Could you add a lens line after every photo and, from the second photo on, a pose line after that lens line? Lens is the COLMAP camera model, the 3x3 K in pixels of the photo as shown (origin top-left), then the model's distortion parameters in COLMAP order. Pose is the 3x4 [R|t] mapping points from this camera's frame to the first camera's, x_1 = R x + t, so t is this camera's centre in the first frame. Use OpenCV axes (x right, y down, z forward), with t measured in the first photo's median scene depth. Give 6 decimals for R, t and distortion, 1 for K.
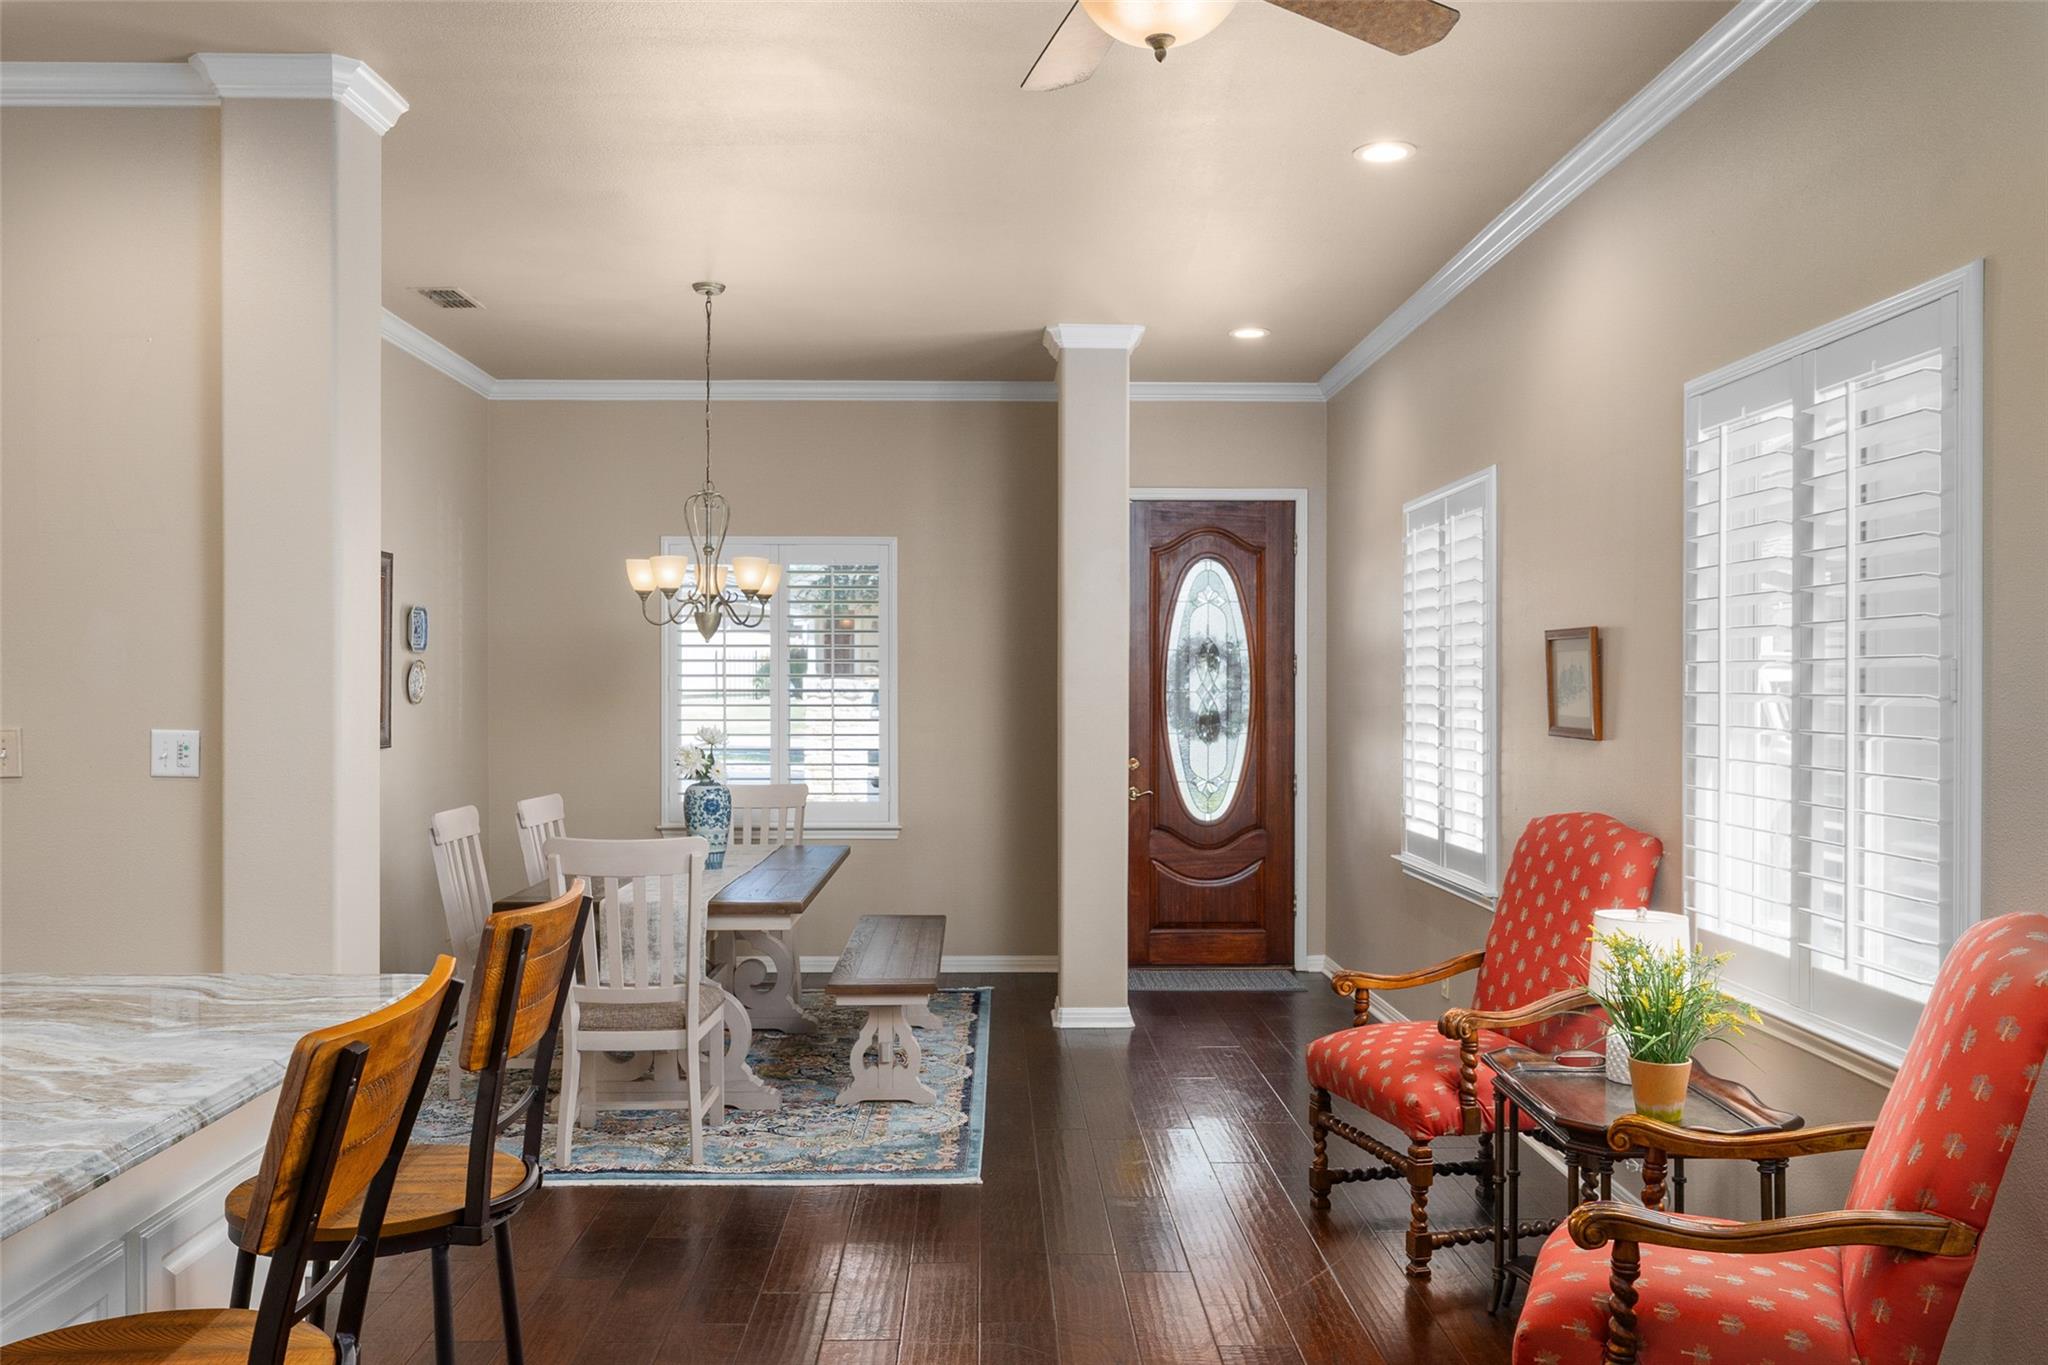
lens RADIAL K [[1653.1, 0, 1023.3], [0, 1653.1, 684.3], [0, 0, 1]] dist [0.002787, 0.000582]
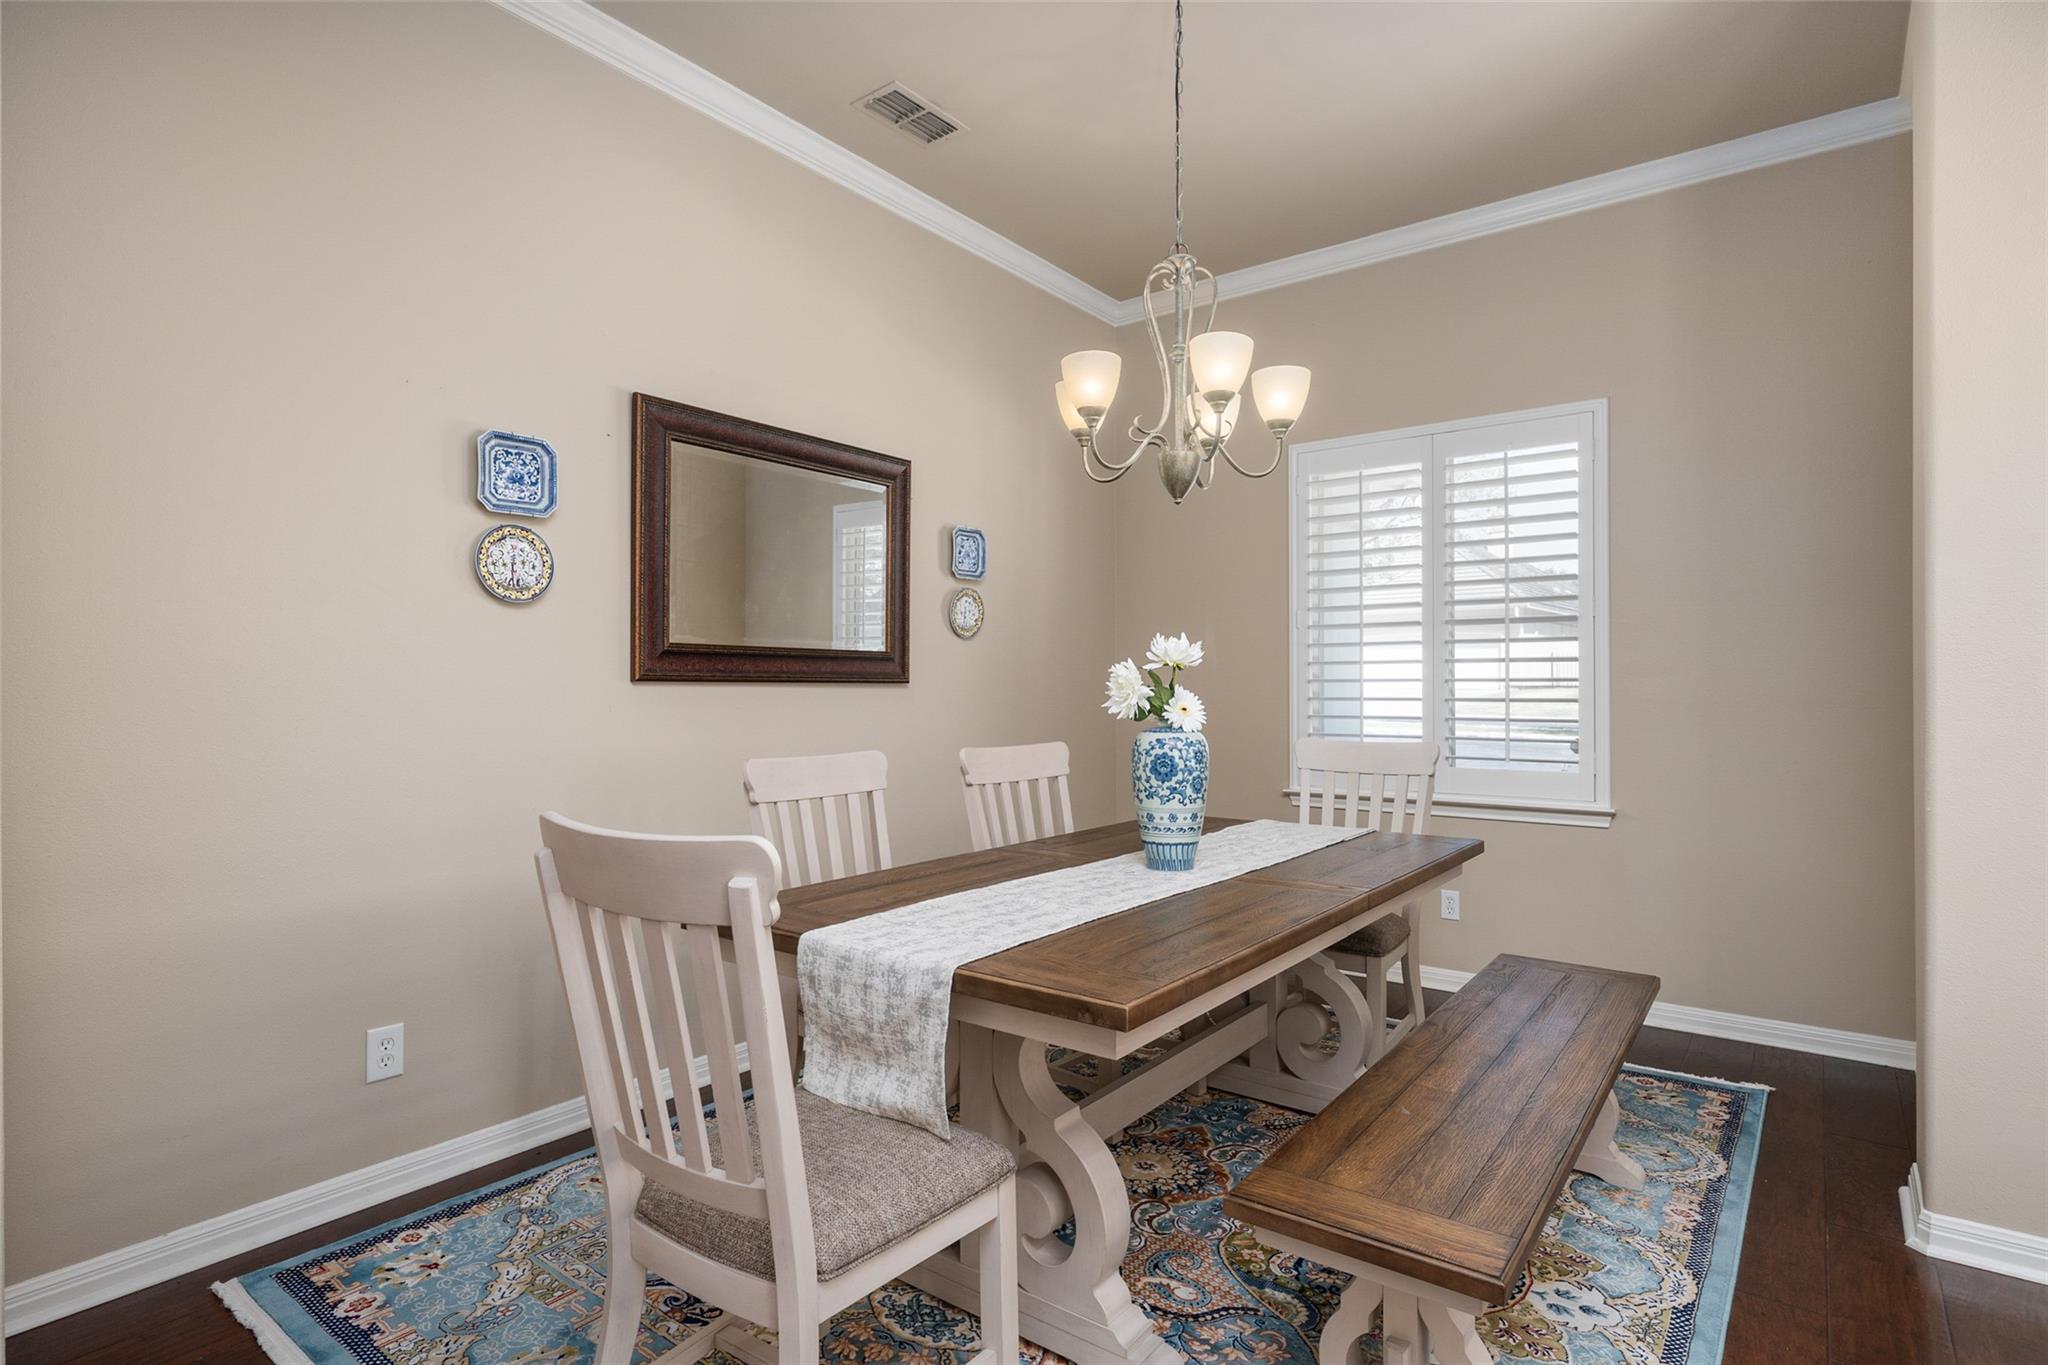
lens RADIAL K [[1037.6, 0, 1028.8], [0, 1037.6, 687.0], [0, 0, 1]] dist [0.005929, 0.000205]
pose [[0.782742, -0.003060, -0.622339, 0.007322], [0.002655, 0.999995, -0.001578, 0.039968], [0.622341, -0.000418, 0.782746, 0.594835]]
